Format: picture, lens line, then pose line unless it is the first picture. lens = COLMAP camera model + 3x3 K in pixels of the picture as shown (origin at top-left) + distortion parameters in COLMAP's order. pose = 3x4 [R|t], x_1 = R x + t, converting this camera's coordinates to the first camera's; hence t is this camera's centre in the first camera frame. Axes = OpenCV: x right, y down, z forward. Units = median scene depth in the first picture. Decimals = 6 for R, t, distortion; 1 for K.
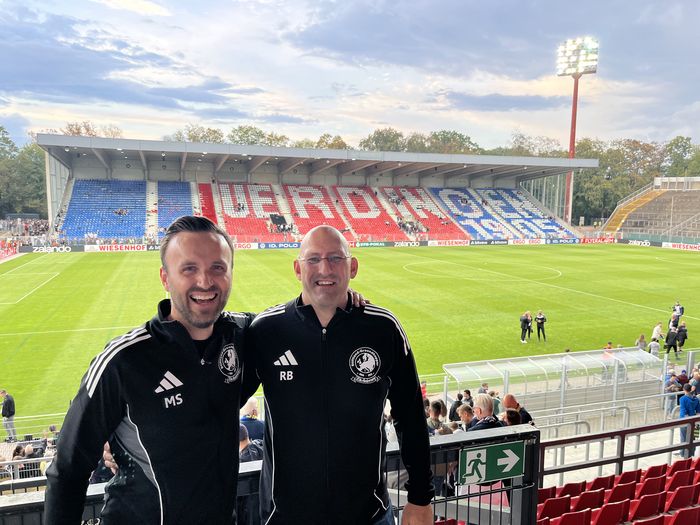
lens RADIAL K [[515.1, 0, 349.9], [0, 515.1, 259.8], [0, 0, 1]] dist [0.000964, -0.009931]
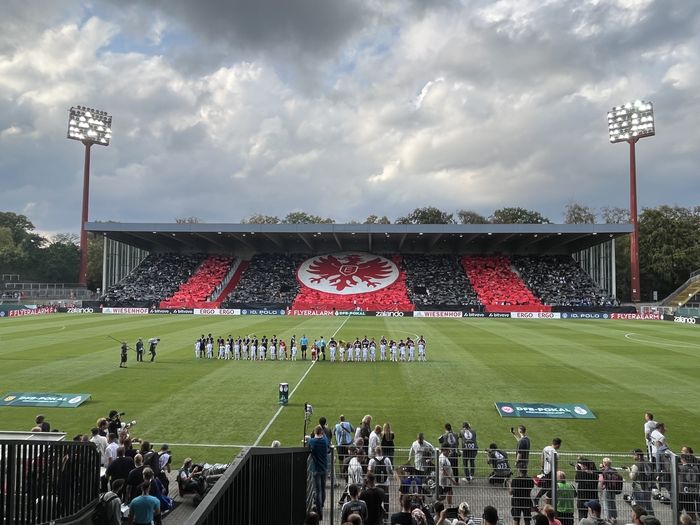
lens RADIAL K [[444.4, 0, 349.8], [0, 444.4, 261.7], [0, 0, 1]] dist [-0.026049, 0.014755]
pose [[0.935415, -0.019129, -0.353034, 0.244667], [-0.036857, 0.987818, -0.151184, 0.001182], [0.351625, 0.154432, 0.923315, 0.114453]]
